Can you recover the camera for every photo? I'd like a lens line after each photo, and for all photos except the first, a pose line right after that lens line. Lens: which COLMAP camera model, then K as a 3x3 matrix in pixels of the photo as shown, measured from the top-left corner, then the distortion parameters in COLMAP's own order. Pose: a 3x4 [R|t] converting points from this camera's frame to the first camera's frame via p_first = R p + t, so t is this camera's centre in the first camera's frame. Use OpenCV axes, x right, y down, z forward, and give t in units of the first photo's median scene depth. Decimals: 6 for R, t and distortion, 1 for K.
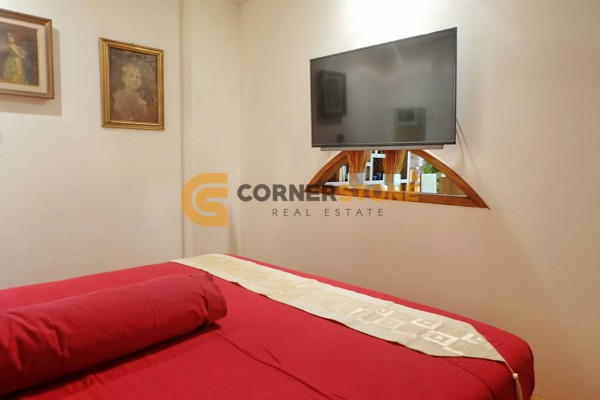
lens RADIAL K [[424.6, 0, 300.8], [0, 424.6, 198.8], [0, 0, 1]] dist [-0.056813, 0.050527]
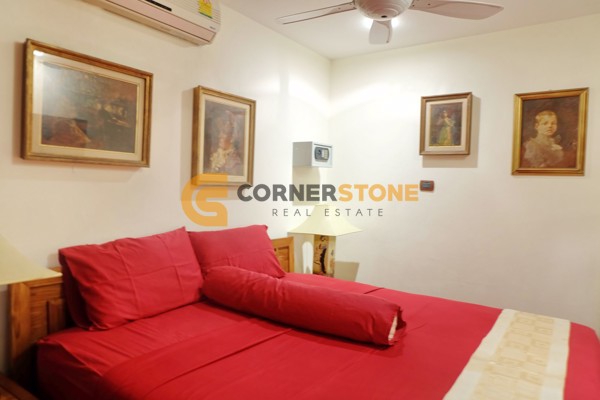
lens RADIAL K [[424.6, 0, 300.1], [0, 424.6, 199.3], [0, 0, 1]] dist [-0.056813, 0.050527]
pose [[0.151445, 0.020431, -0.988255, 0.504363], [-0.120285, 0.992737, 0.002090, -0.045611], [0.981120, 0.118556, 0.152802, 0.304299]]
